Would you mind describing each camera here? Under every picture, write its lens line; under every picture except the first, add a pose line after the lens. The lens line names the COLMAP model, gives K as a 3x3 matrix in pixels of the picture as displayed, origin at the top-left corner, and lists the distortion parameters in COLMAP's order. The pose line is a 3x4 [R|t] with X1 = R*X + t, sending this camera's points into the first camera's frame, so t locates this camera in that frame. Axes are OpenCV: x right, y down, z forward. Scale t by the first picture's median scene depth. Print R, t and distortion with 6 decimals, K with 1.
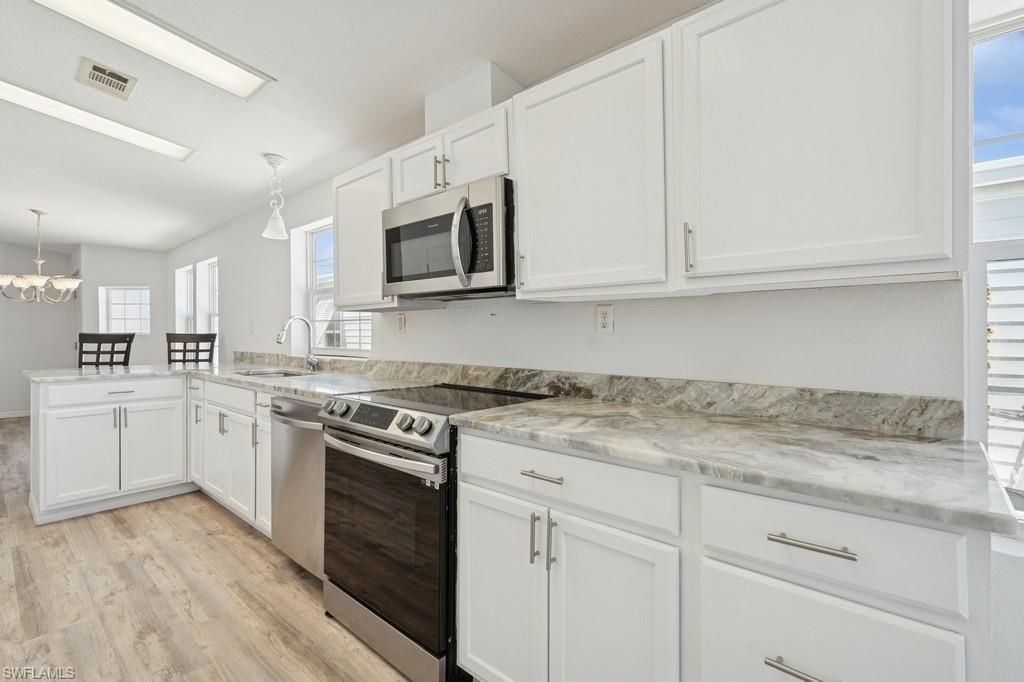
lens RADIAL K [[469.4, 0, 510.2], [0, 469.4, 330.6], [0, 0, 1]] dist [-0.001881, 0.000357]
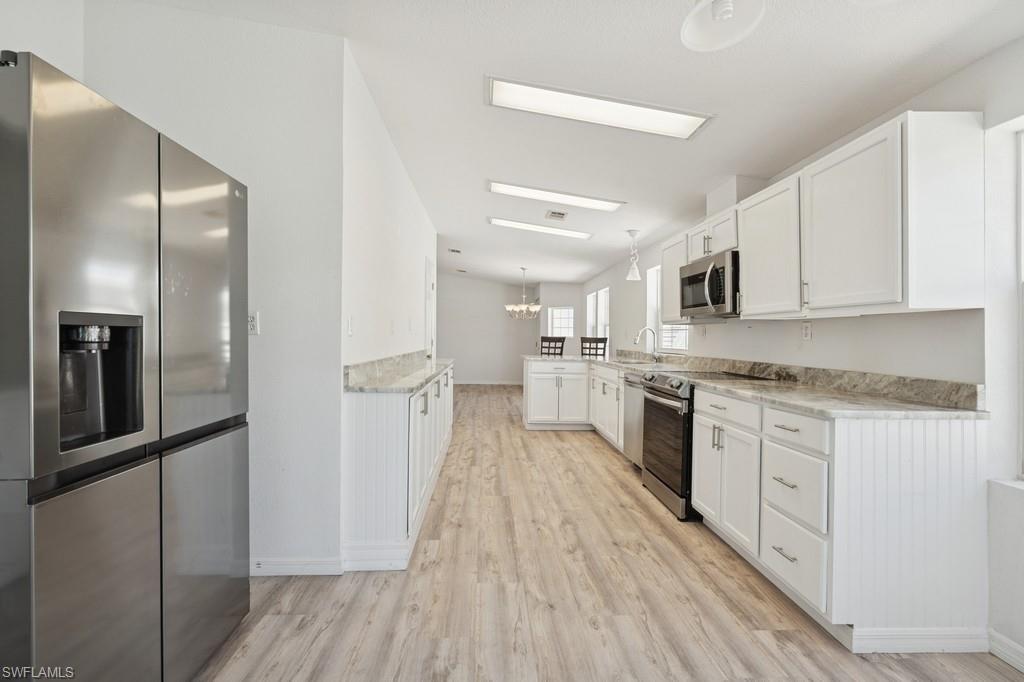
lens RADIAL K [[469.4, 0, 508.5], [0, 469.4, 338.7], [0, 0, 1]] dist [-0.001881, 0.000357]
pose [[0.699869, 0.014187, -0.714130, 0.551835], [-0.010985, 0.999898, 0.009099, -0.001977], [0.714187, 0.001477, 0.699954, -0.692058]]
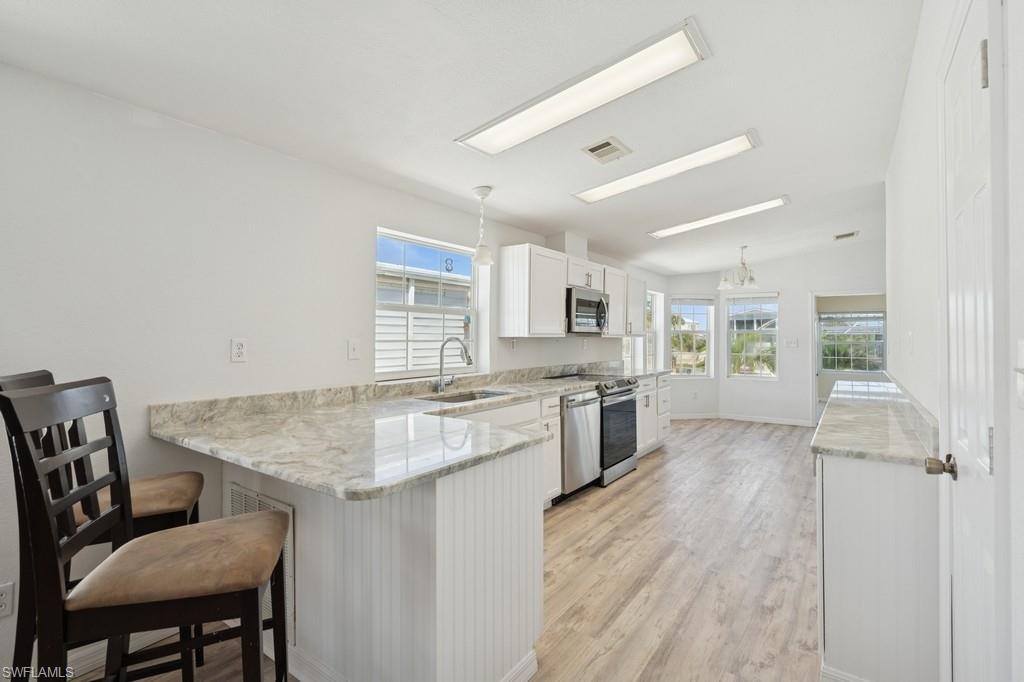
lens RADIAL K [[469.4, 0, 515.3], [0, 469.4, 339.7], [0, 0, 1]] dist [-0.001881, 0.000357]
pose [[-0.103081, 0.004759, 0.994662, -2.292285], [0.002418, 0.999987, -0.004534, -0.033061], [-0.994670, 0.001938, -0.103091, 1.530937]]
